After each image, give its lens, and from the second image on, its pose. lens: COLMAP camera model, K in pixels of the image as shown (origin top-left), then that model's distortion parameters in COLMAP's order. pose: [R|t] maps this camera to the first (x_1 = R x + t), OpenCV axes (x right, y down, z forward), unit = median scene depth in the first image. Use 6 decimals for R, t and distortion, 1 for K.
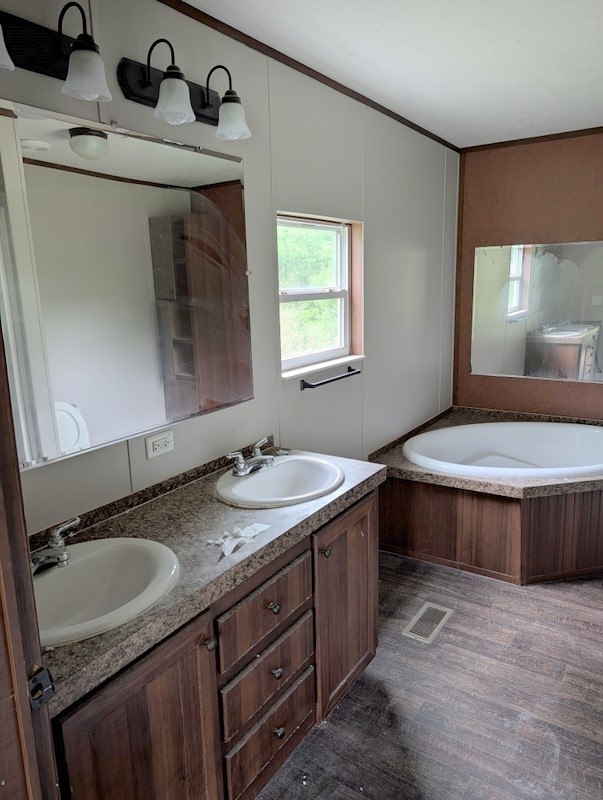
lens RADIAL K [[586.0, 0, 312.2], [0, 586.0, 401.5], [0, 0, 1]] dist [0.033715, -0.005391]
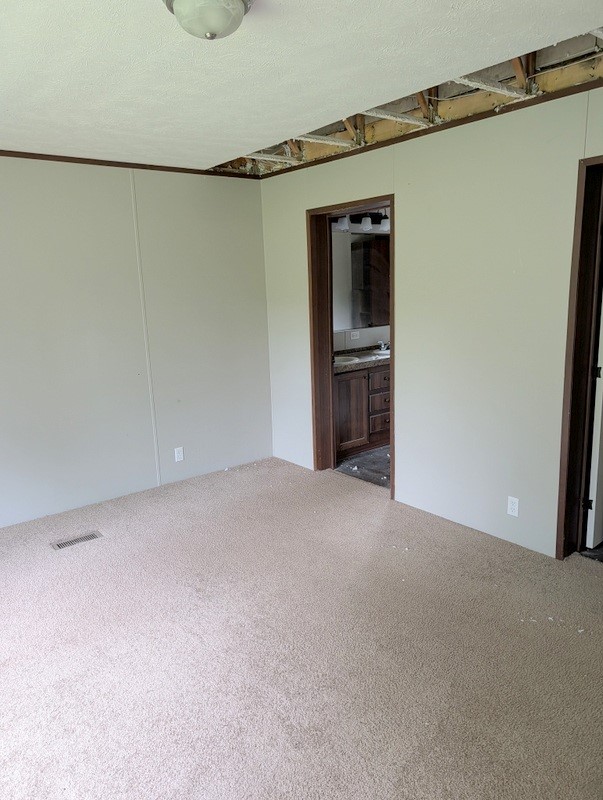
lens RADIAL K [[586.0, 0, 312.2], [0, 586.0, 401.5], [0, 0, 1]] dist [0.033715, -0.005391]
pose [[0.952057, 0.056912, -0.300582, 0.379364], [-0.055079, 0.998376, 0.014574, 0.322396], [0.300923, 0.002680, 0.953645, -1.611411]]
